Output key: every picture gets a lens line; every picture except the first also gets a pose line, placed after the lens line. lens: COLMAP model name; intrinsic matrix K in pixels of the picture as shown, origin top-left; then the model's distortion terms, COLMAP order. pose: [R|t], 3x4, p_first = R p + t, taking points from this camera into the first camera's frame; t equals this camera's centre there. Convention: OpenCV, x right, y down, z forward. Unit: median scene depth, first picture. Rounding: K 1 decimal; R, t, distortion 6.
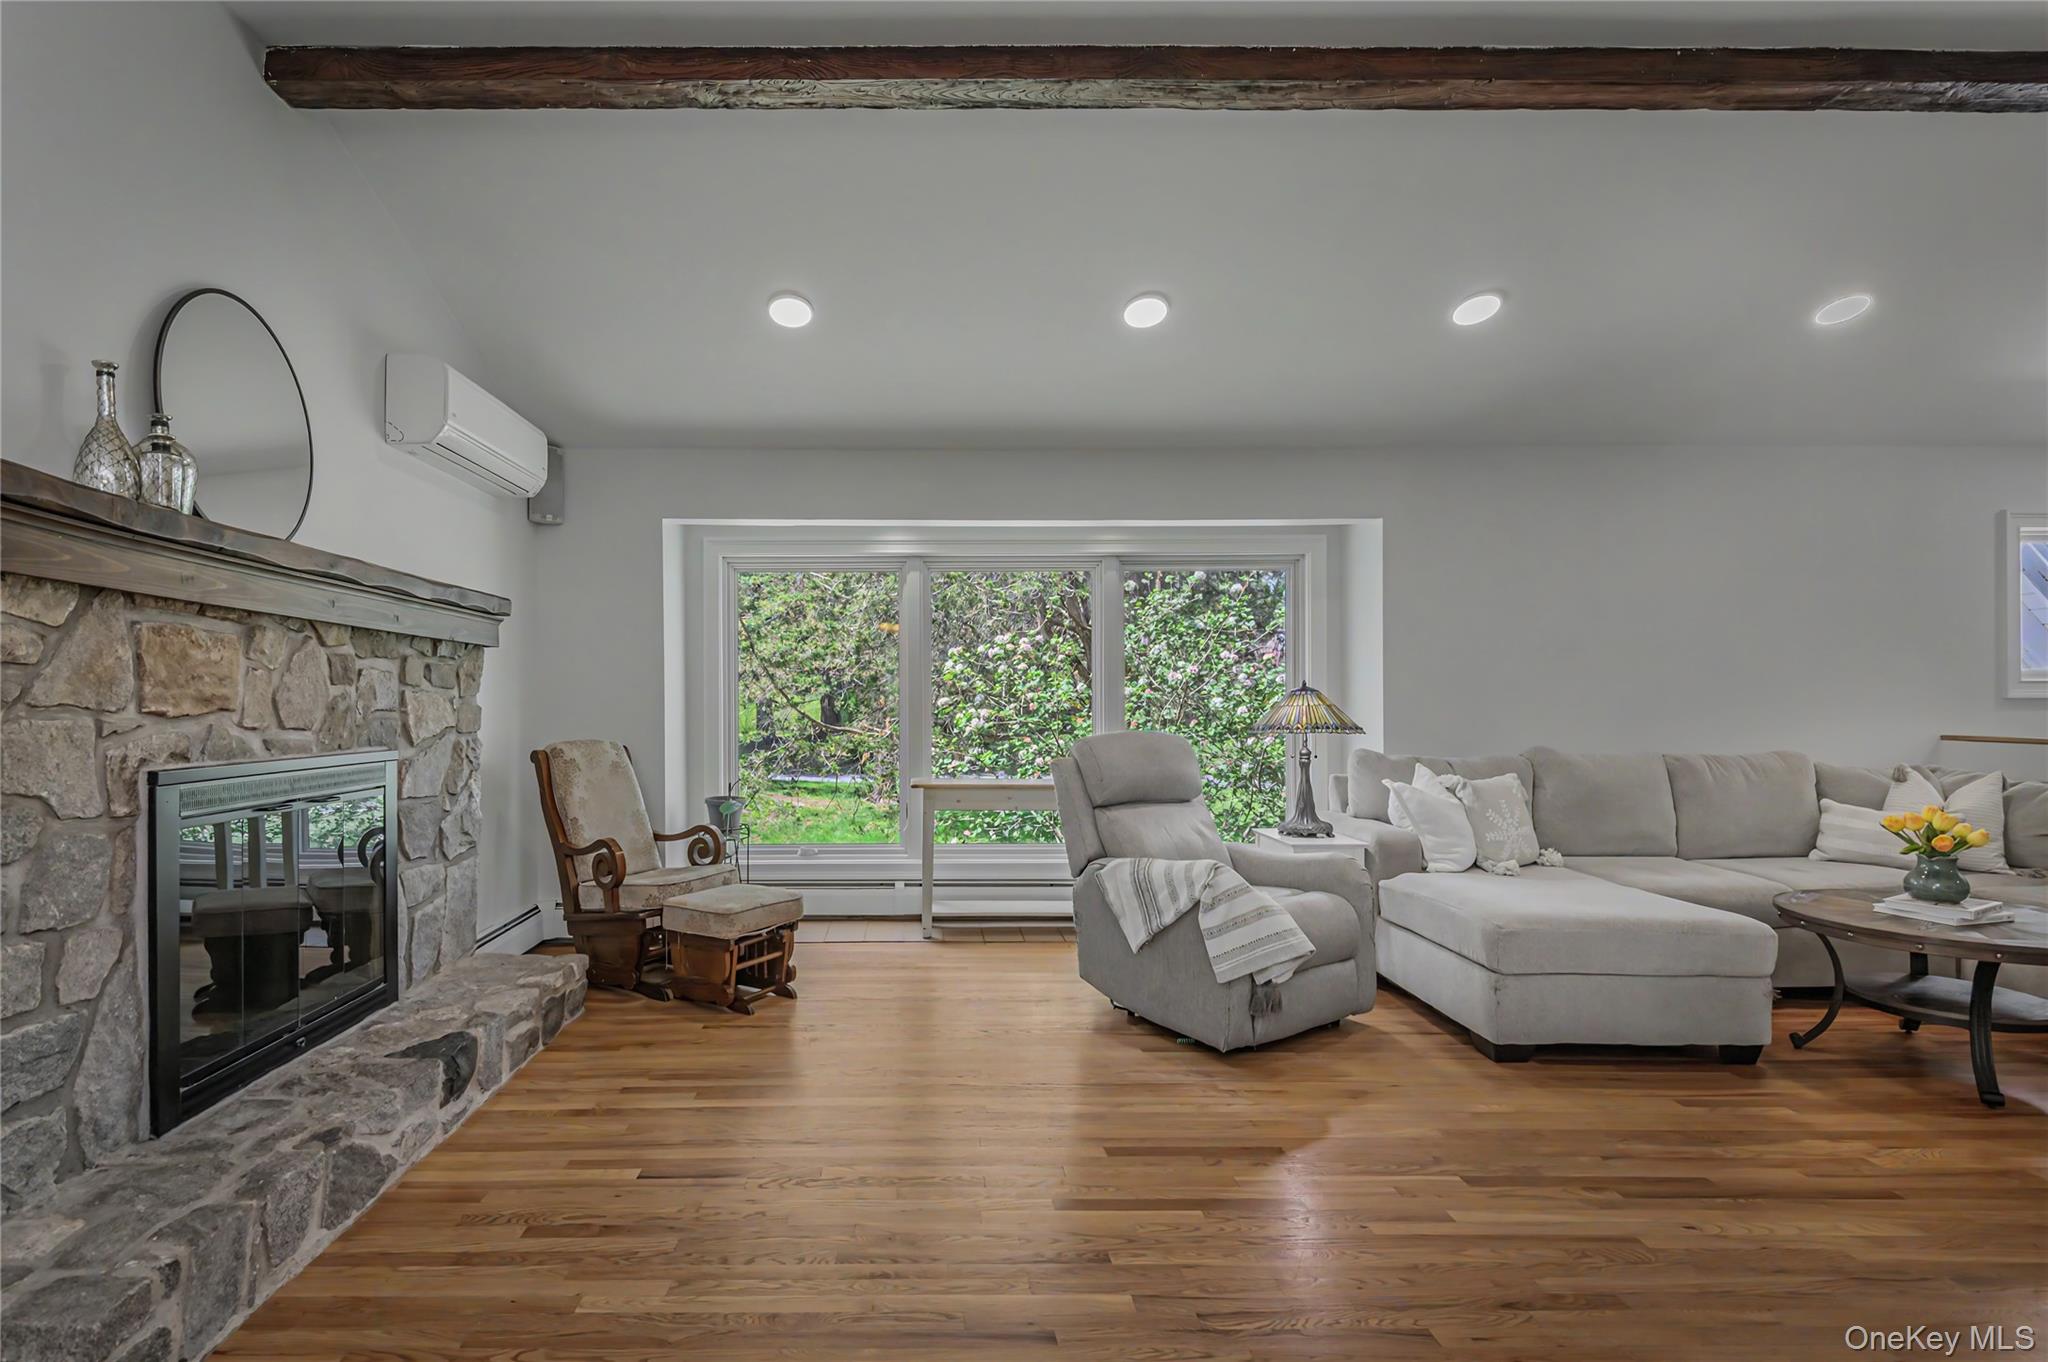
lens RADIAL K [[1041.0, 0, 954.9], [0, 1041.0, 697.0], [0, 0, 1]] dist [-0.007443, -0.004089]
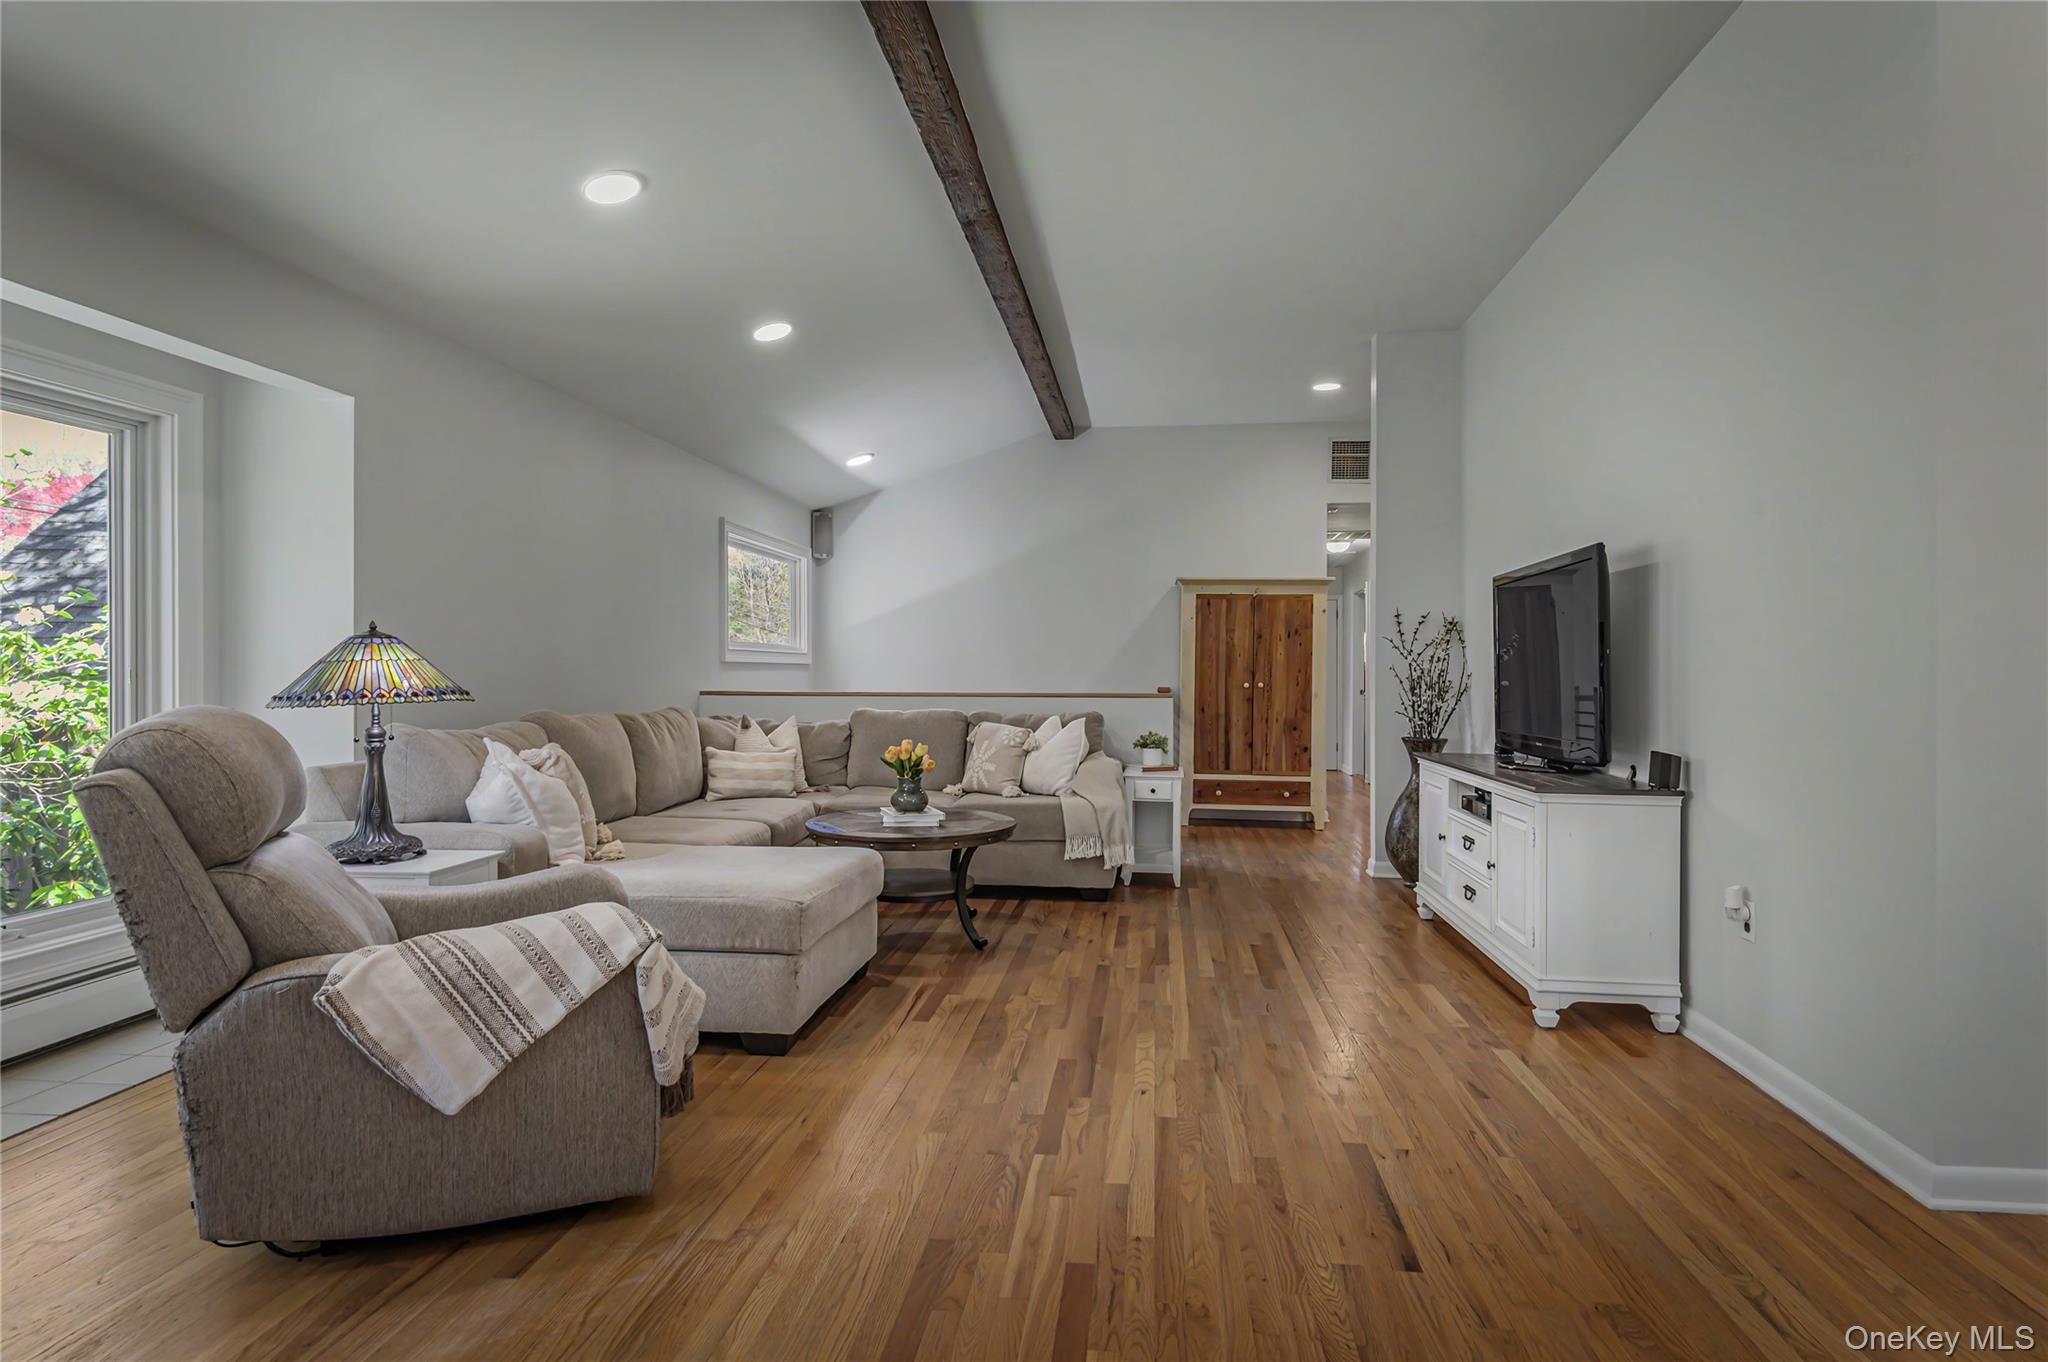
lens RADIAL K [[1034.8, 0, 1017.6], [0, 1034.8, 687.7], [0, 0, 1]] dist [0.013935, -0.004529]
pose [[0.132477, -0.015001, 0.991073, -0.328051], [-0.002257, 0.999878, 0.015436, 0.018574], [-0.991184, -0.004282, 0.132427, 0.663638]]
